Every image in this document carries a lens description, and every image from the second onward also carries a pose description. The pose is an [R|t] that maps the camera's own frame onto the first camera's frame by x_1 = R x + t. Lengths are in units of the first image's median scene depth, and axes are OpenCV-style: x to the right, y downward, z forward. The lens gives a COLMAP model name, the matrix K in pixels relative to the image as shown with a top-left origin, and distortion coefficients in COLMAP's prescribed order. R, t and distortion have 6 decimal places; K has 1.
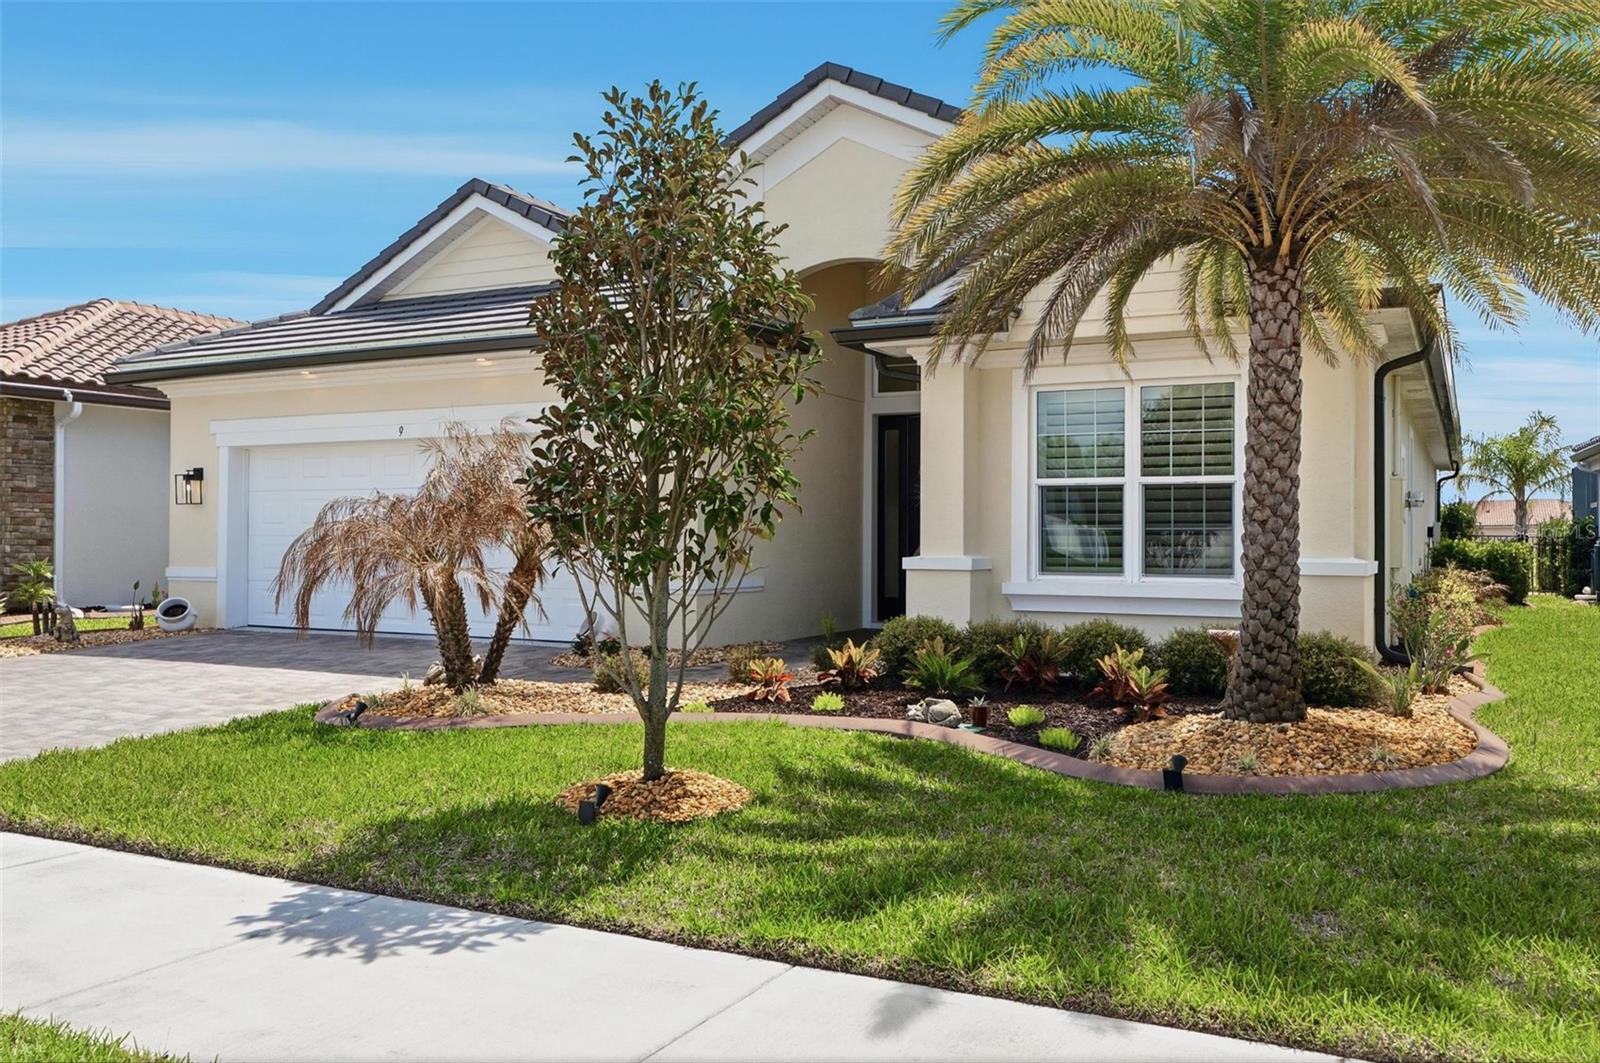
lens RADIAL K [[1256.8, 0, 802.4], [0, 1256.8, 528.7], [0, 0, 1]] dist [0.010126, 0.003213]
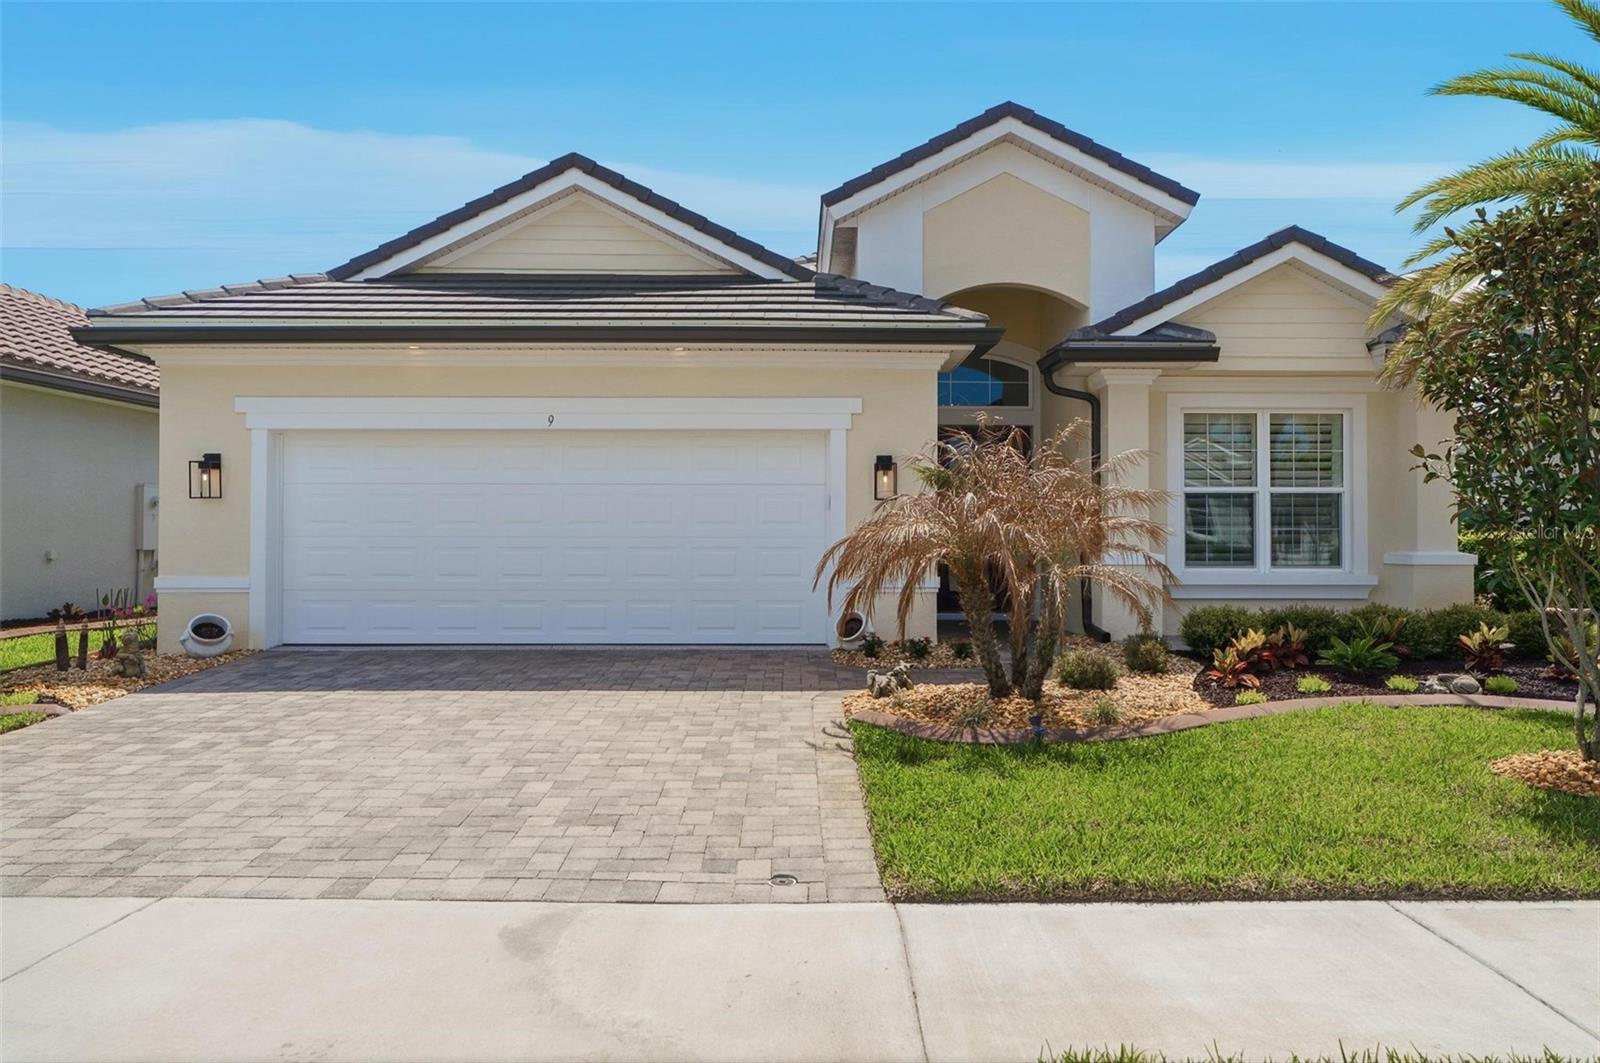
lens RADIAL K [[1085.2, 0, 808.8], [0, 1085.2, 535.6], [0, 0, 1]] dist [0.007983, -0.006291]
pose [[0.883488, -0.002952, 0.468445, -0.554384], [-0.000229, 0.999977, 0.006734, -0.000499], [-0.468454, -0.006057, 0.883467, 0.237125]]
